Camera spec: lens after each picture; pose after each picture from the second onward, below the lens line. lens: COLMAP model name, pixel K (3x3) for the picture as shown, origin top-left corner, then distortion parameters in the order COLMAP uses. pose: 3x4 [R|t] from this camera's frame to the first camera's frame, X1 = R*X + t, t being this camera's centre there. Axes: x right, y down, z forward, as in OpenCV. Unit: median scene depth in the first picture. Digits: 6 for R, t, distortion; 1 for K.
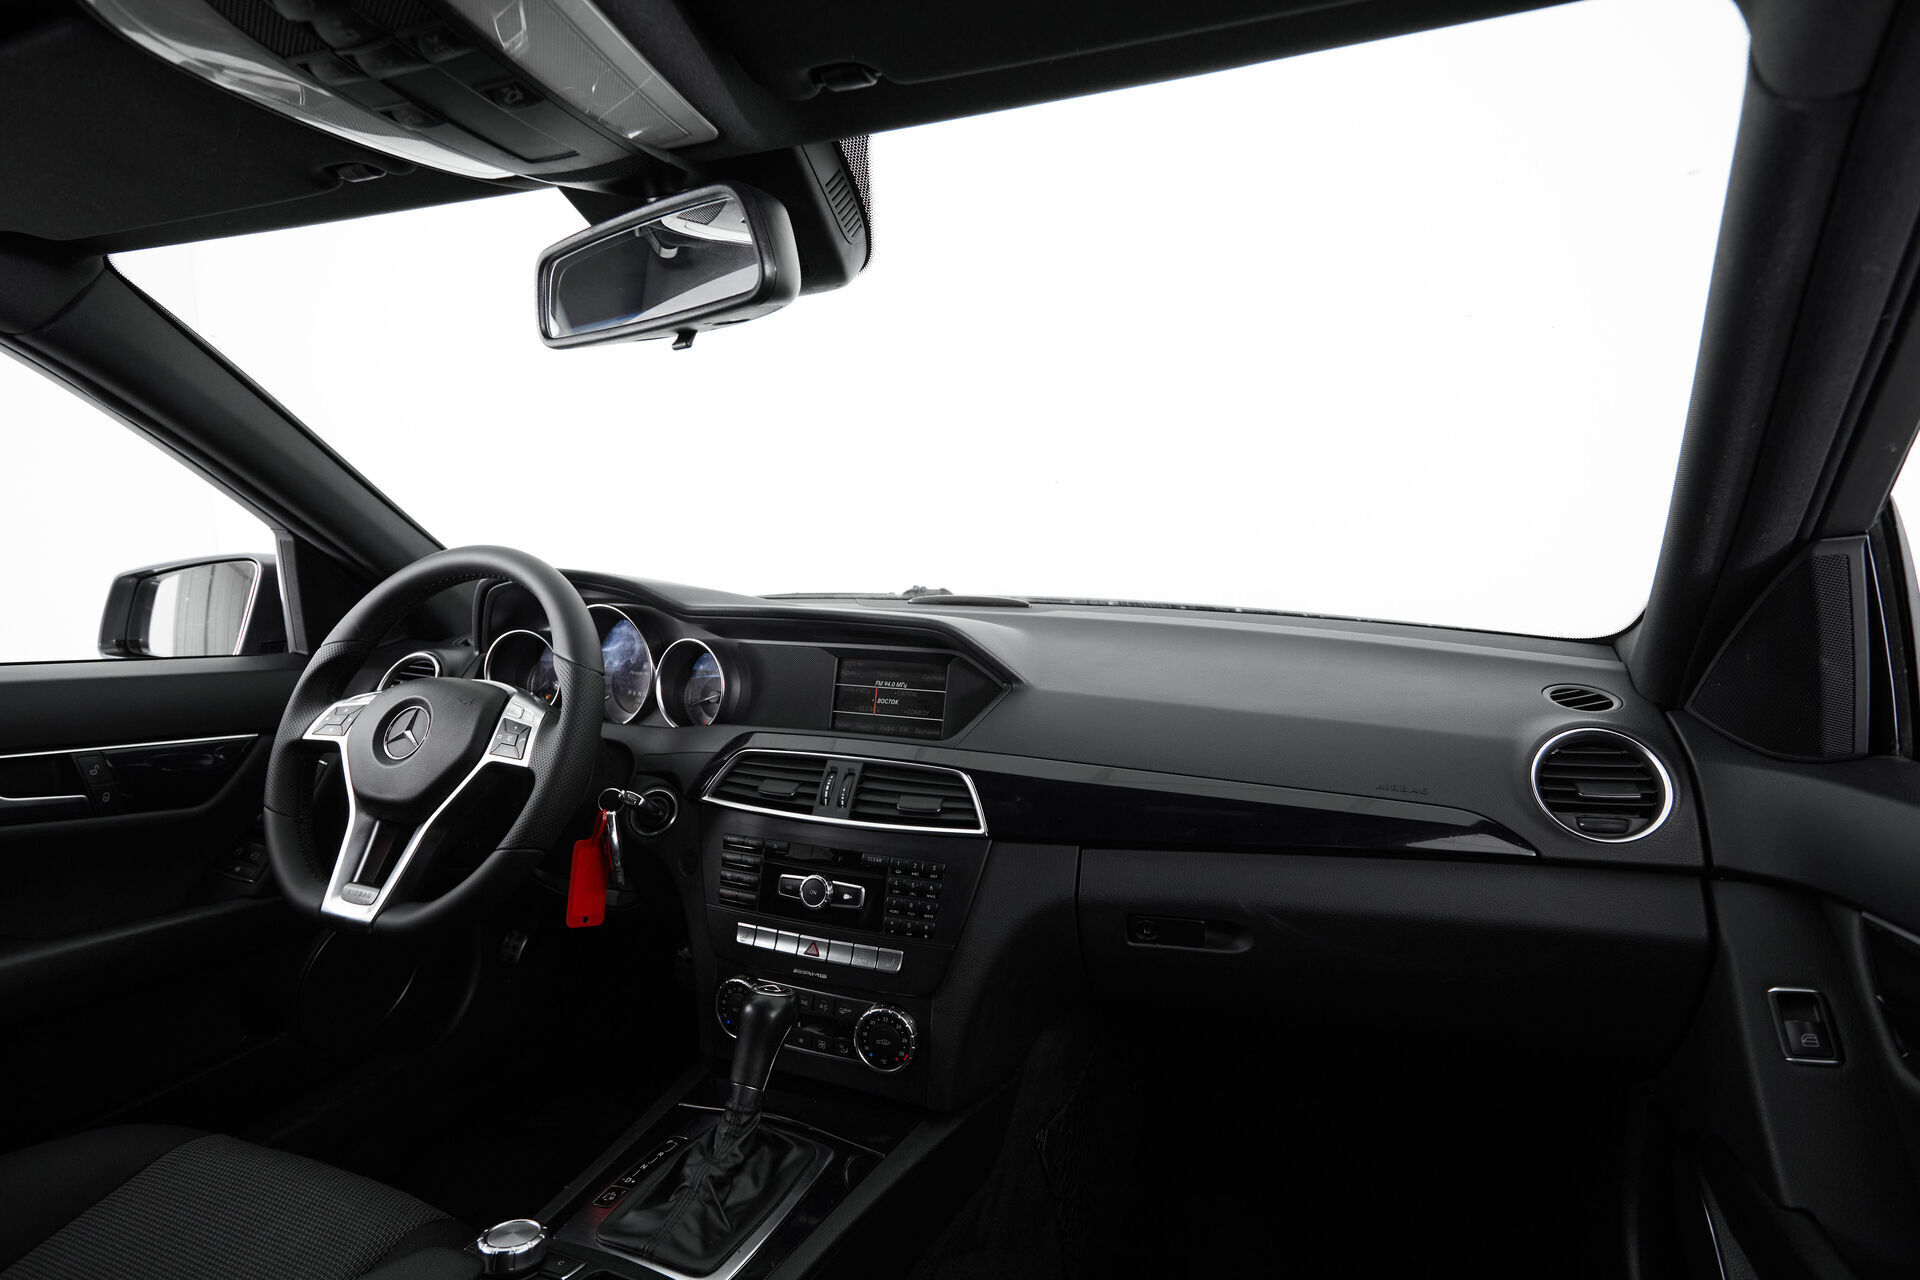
lens RADIAL K [[927.5, 0, 966.6], [0, 927.5, 643.4], [0, 0, 1]] dist [-0.005826, -0.001298]
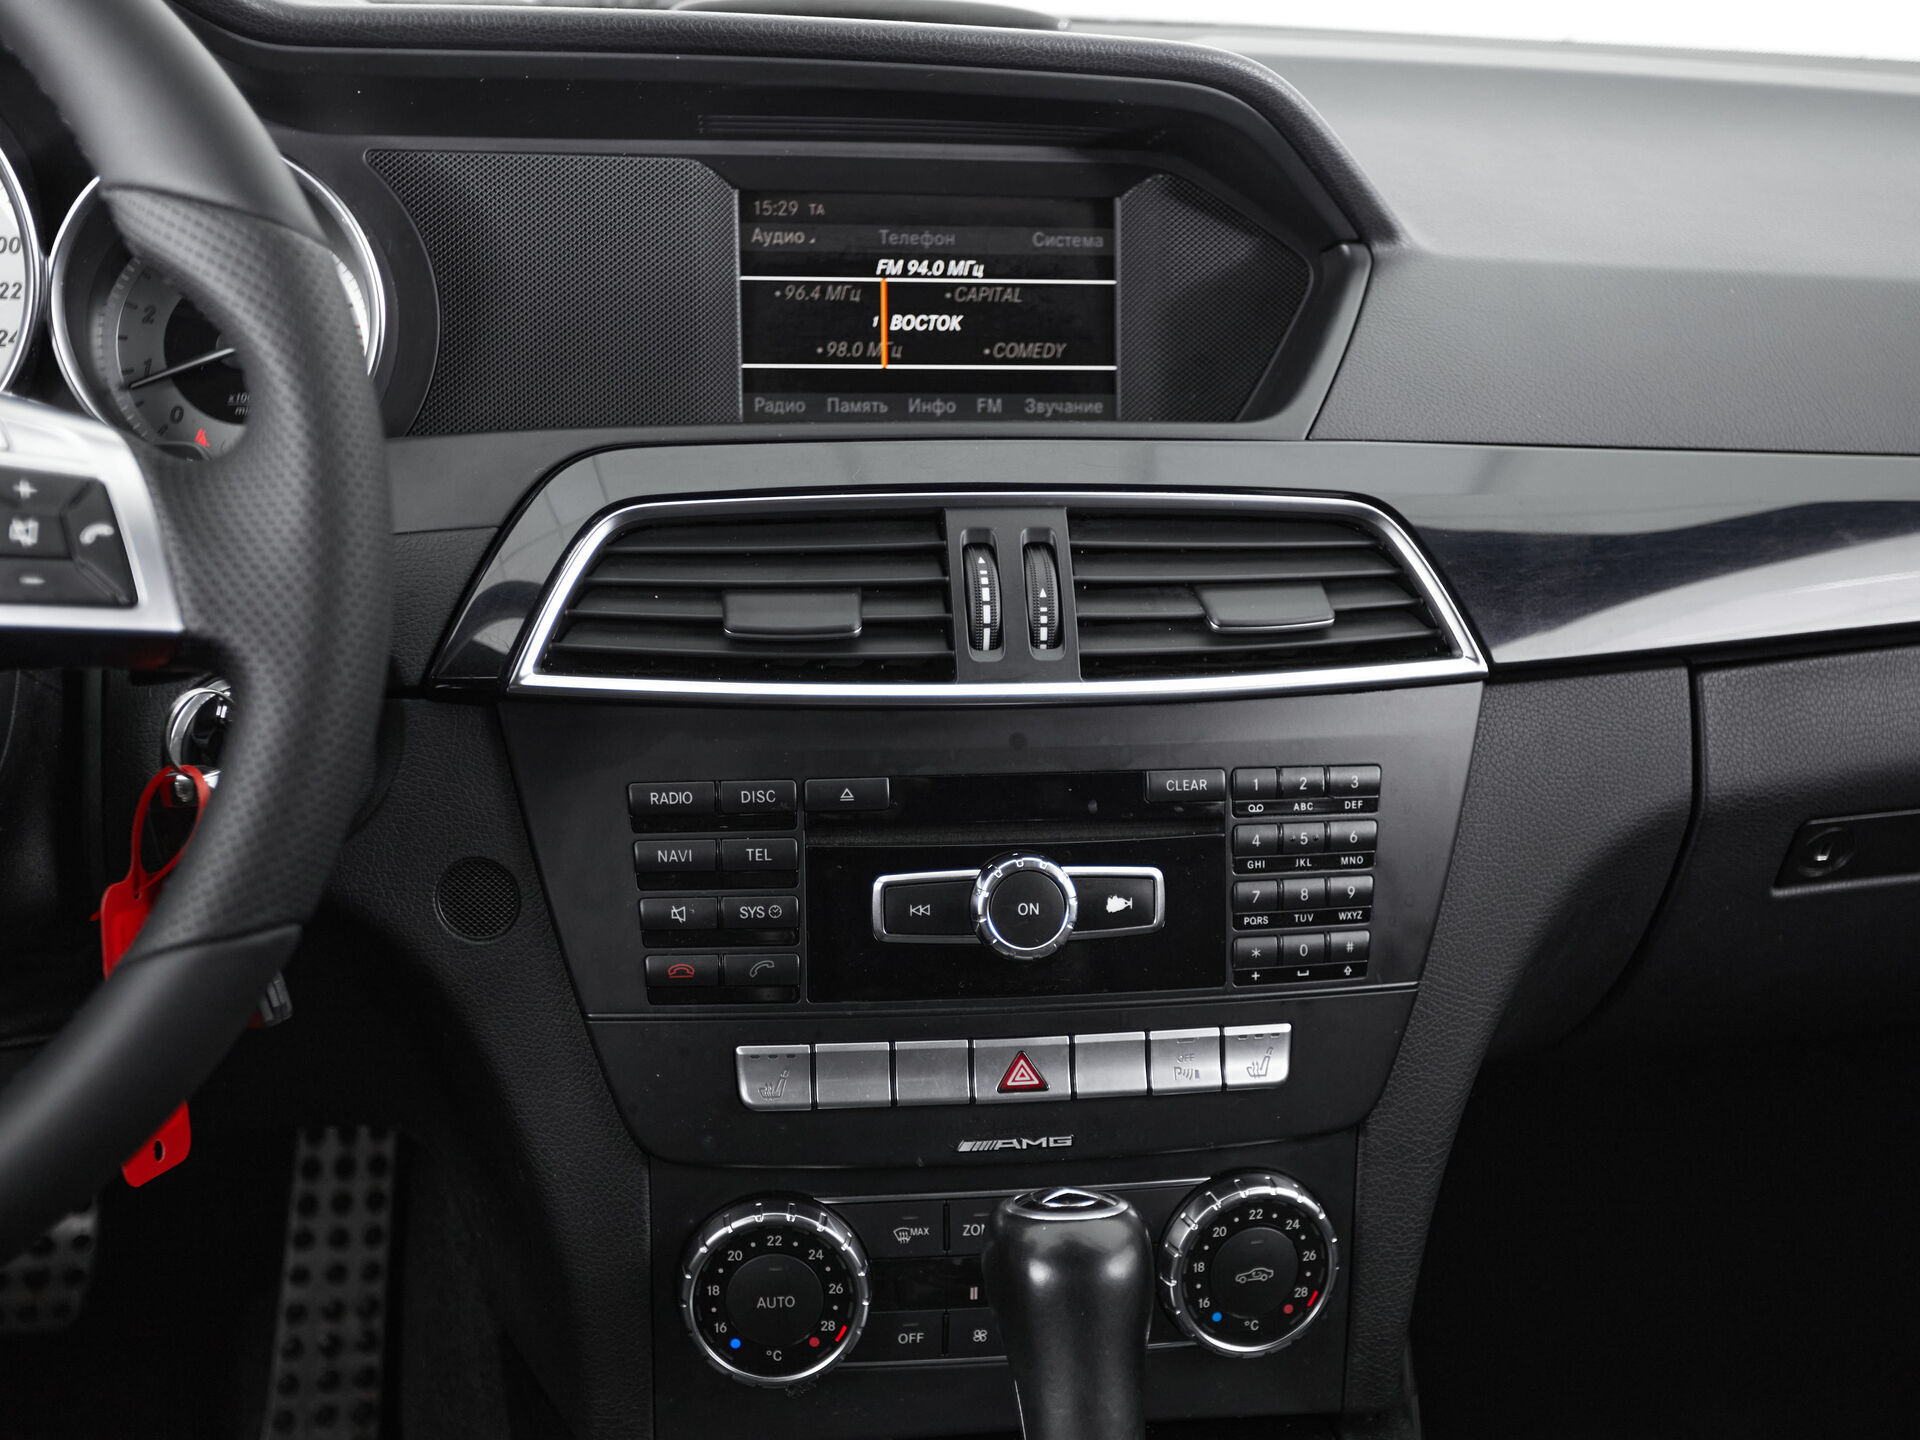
lens RADIAL K [[2456.7, 0, 983.3], [0, 2456.7, 743.5], [0, 0, 1]] dist [0.036668, 0.000000]
pose [[0.864982, -0.138646, 0.482269, -0.576094], [0.027997, 0.972910, 0.229483, 0.010430], [-0.501022, -0.184997, 0.845431, 0.273858]]
